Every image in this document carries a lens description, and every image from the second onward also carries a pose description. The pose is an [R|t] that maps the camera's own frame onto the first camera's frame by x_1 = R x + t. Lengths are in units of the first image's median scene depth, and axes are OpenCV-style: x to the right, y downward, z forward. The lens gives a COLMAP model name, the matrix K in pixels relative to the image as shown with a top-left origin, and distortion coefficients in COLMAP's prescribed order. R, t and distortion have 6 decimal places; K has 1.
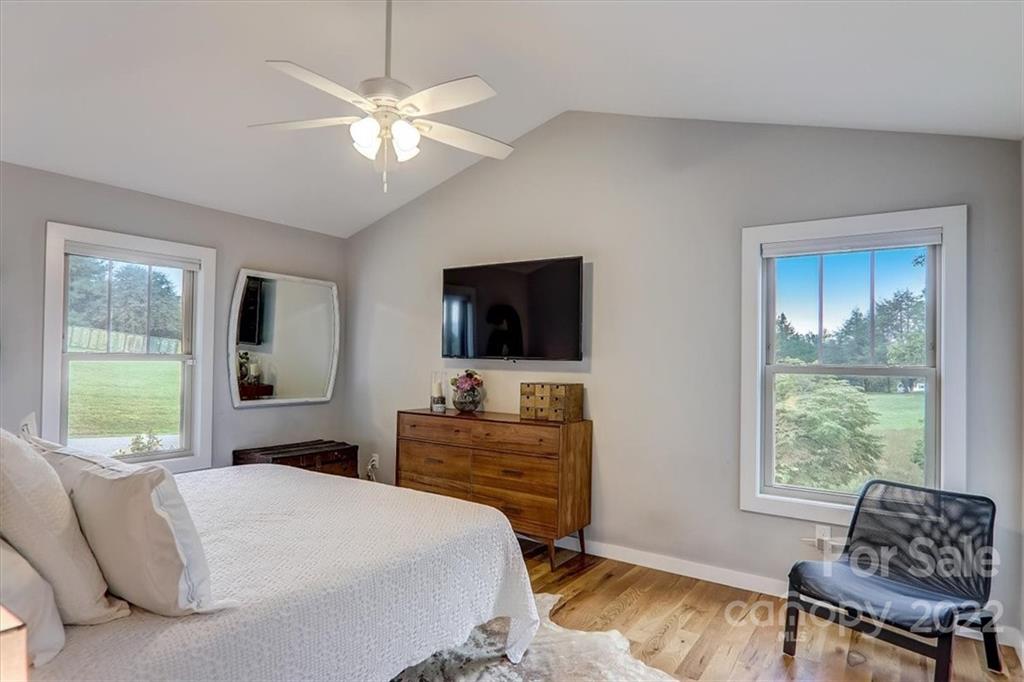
lens RADIAL K [[567.7, 0, 512.9], [0, 567.7, 348.2], [0, 0, 1]] dist [0.002672, -0.017248]
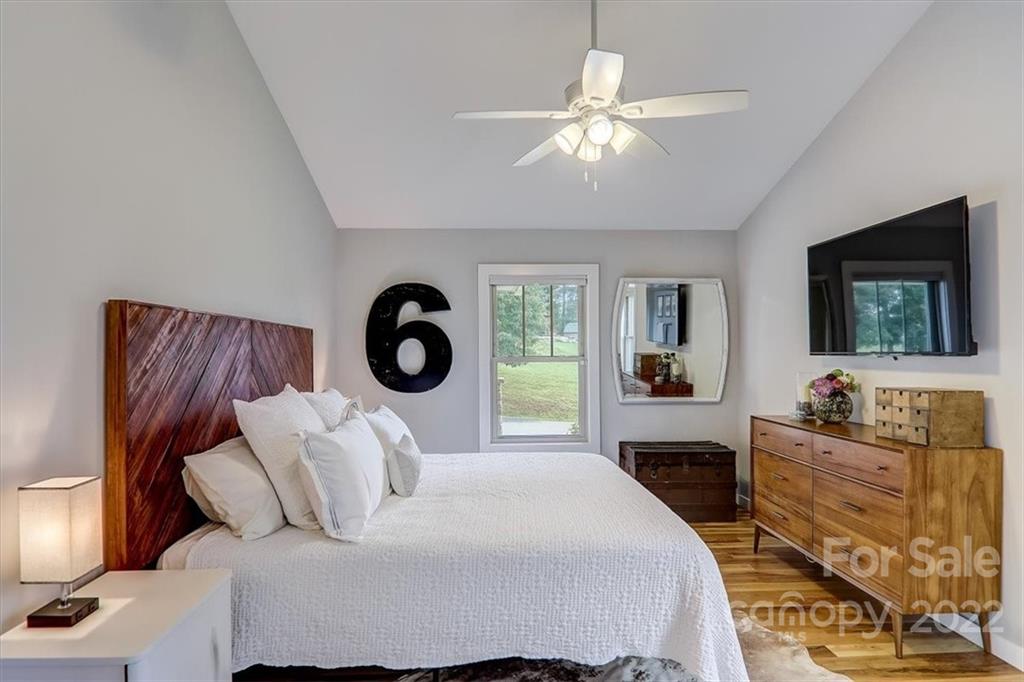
lens RADIAL K [[567.7, 0, 510.8], [0, 567.7, 344.3], [0, 0, 1]] dist [0.002672, -0.017248]
pose [[0.600175, -0.032270, -0.799218, 0.321031], [0.026244, 0.999442, -0.020647, 0.008163], [0.799438, -0.008582, 0.600687, 0.185826]]
